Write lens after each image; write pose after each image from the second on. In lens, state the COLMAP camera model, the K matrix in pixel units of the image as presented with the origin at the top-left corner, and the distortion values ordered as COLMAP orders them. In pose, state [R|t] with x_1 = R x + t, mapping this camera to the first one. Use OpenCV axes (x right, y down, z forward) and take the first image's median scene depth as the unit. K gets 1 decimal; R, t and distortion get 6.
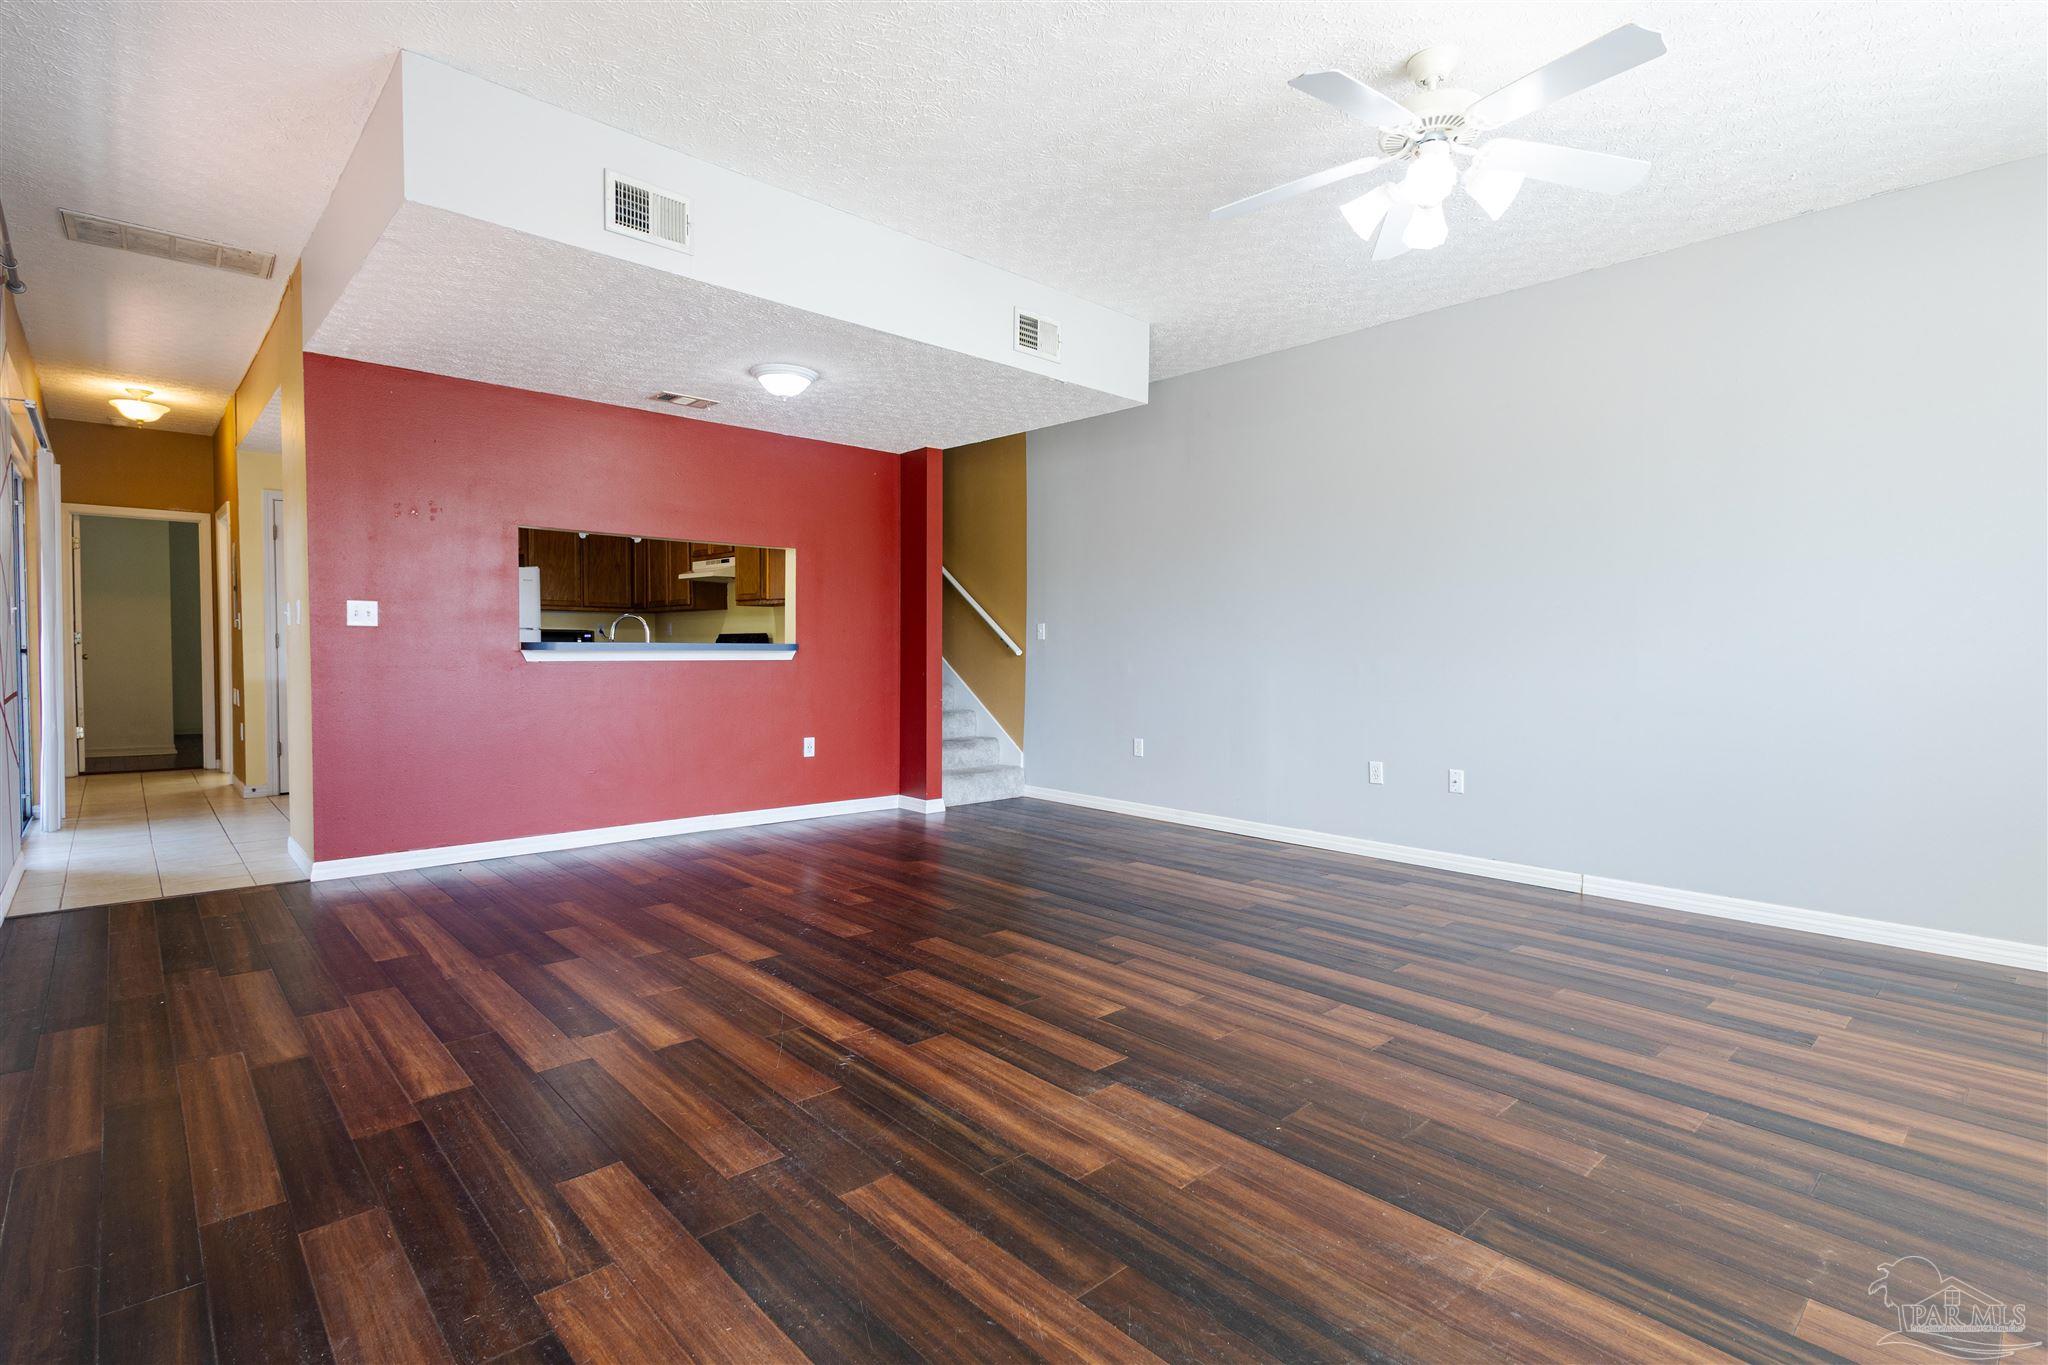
lens RADIAL K [[972.1, 0, 1024.0], [0, 972.1, 682.5], [0, 0, 1]] dist [0.003635, 0.000403]
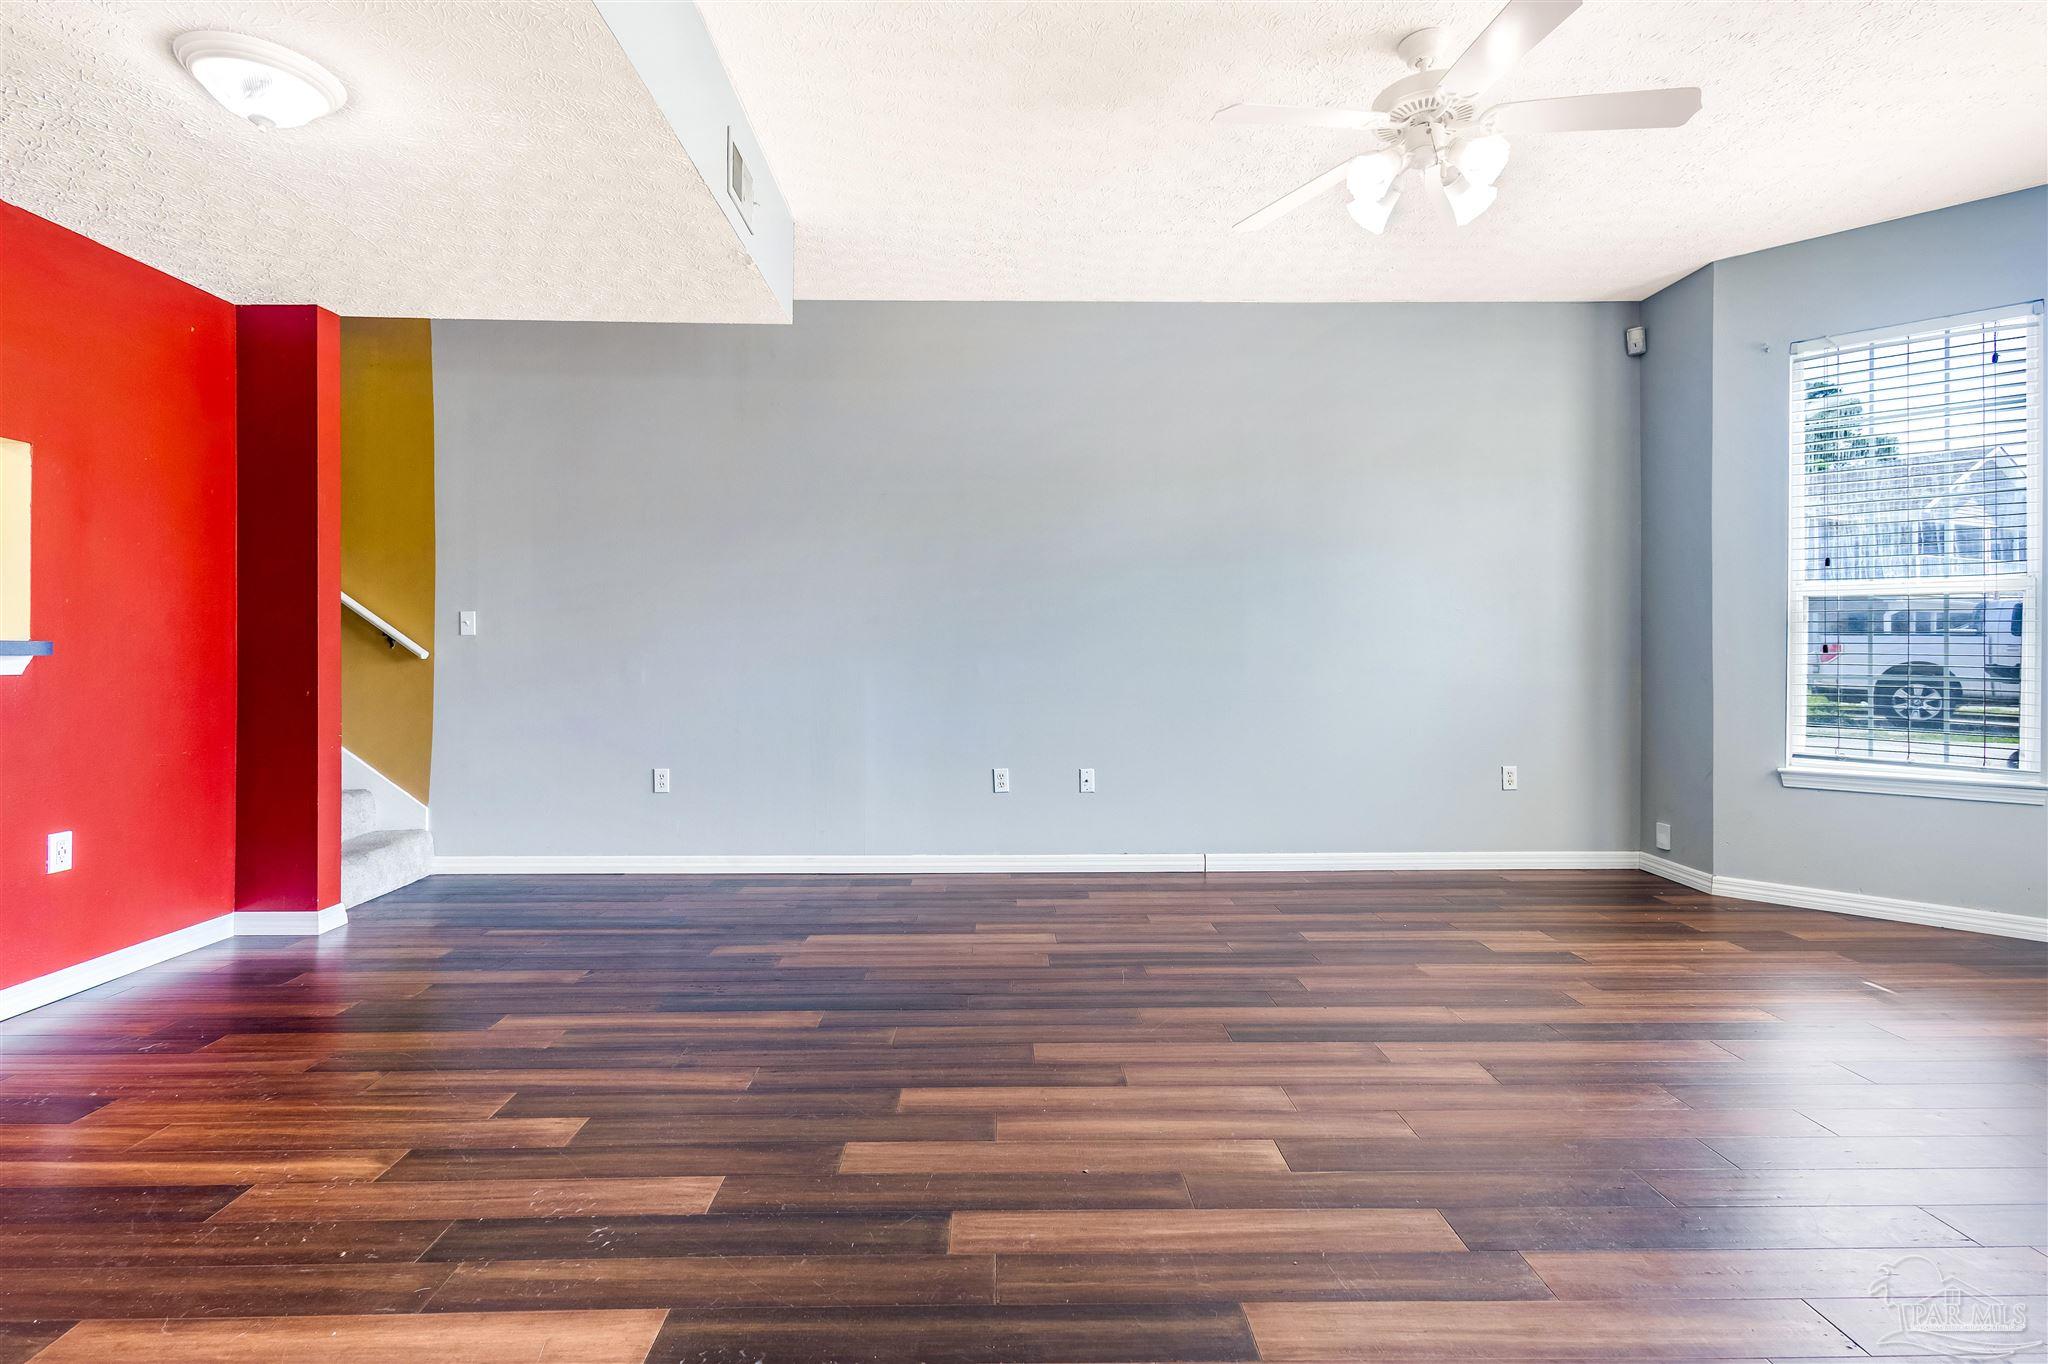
lens RADIAL K [[976.1, 0, 1013.9], [0, 976.1, 651.4], [0, 0, 1]] dist [0.005080, -0.000233]
pose [[0.665231, -0.007824, 0.746597, -0.453923], [0.031683, 0.999340, -0.017758, -0.017835], [-0.745965, 0.035468, 0.665040, 0.522336]]
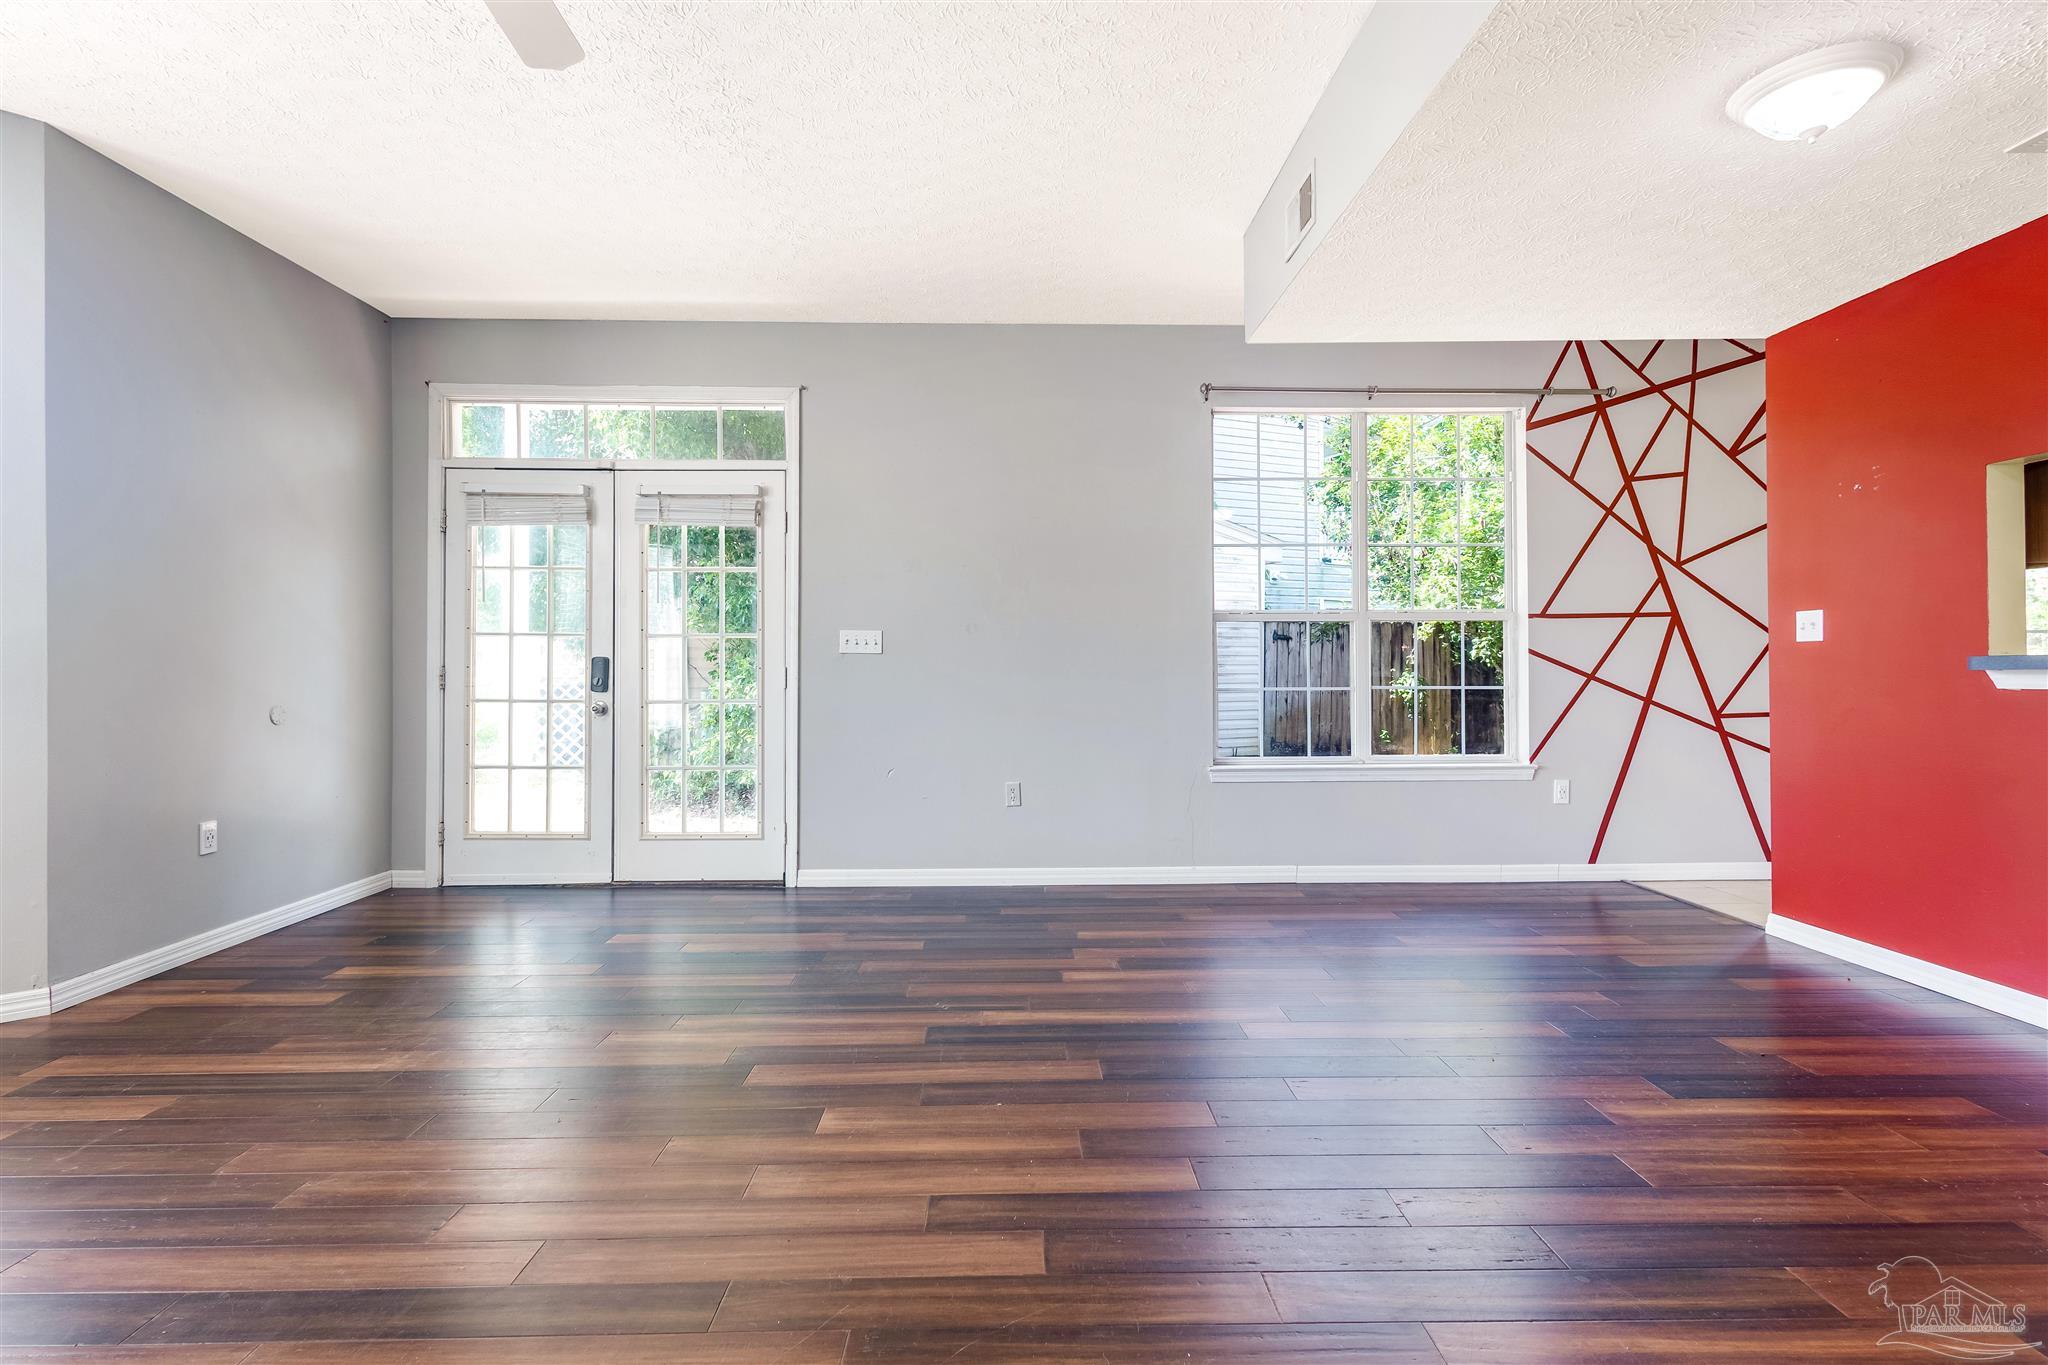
lens RADIAL K [[957.8, 0, 1019.3], [0, 957.8, 668.1], [0, 0, 1]] dist [0.005906, -0.000328]
pose [[-0.667438, -0.006855, -0.744634, 0.452223], [-0.026023, 0.999562, 0.014123, -0.036961], [0.744211, 0.028804, -0.667324, 1.298166]]
